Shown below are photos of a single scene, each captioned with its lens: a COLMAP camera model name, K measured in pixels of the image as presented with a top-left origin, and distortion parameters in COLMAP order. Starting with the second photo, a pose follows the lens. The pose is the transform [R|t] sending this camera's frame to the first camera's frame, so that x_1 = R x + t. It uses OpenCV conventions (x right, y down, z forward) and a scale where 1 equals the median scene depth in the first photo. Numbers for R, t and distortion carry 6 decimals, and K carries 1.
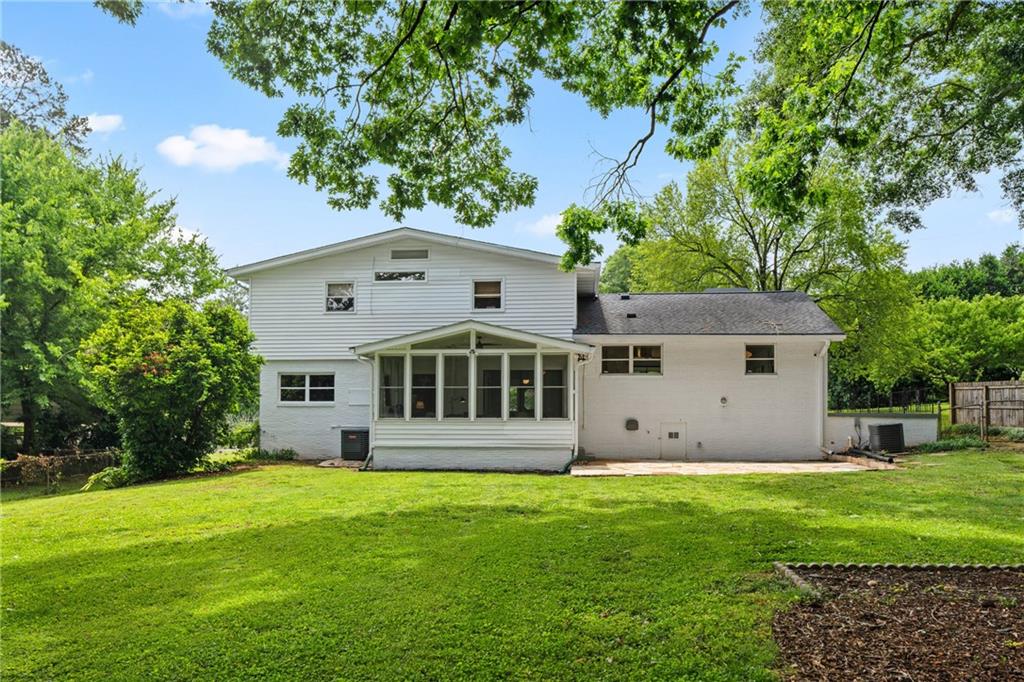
lens RADIAL K [[713.6, 0, 511.7], [0, 713.6, 342.1], [0, 0, 1]] dist [0.003866, -0.002022]
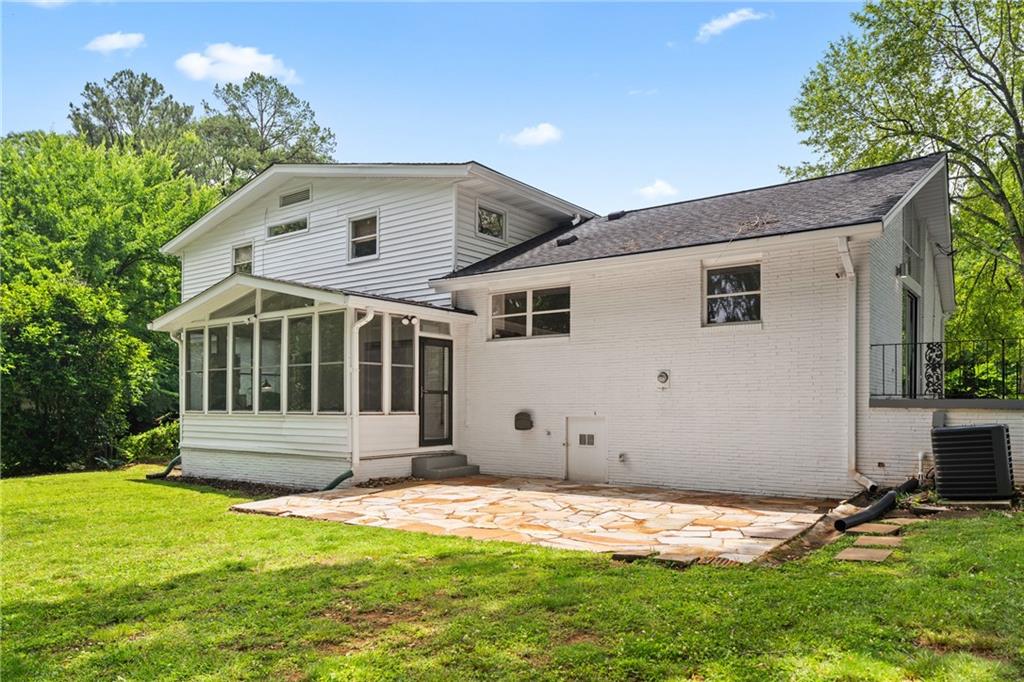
lens RADIAL K [[713.6, 0, 512.2], [0, 713.6, 341.0], [0, 0, 1]] dist [0.003866, -0.002022]
pose [[0.840947, -0.047774, -0.539005, 0.485038], [0.063286, 0.997942, 0.010286, 0.040959], [0.537404, -0.042762, 0.842240, 0.481212]]
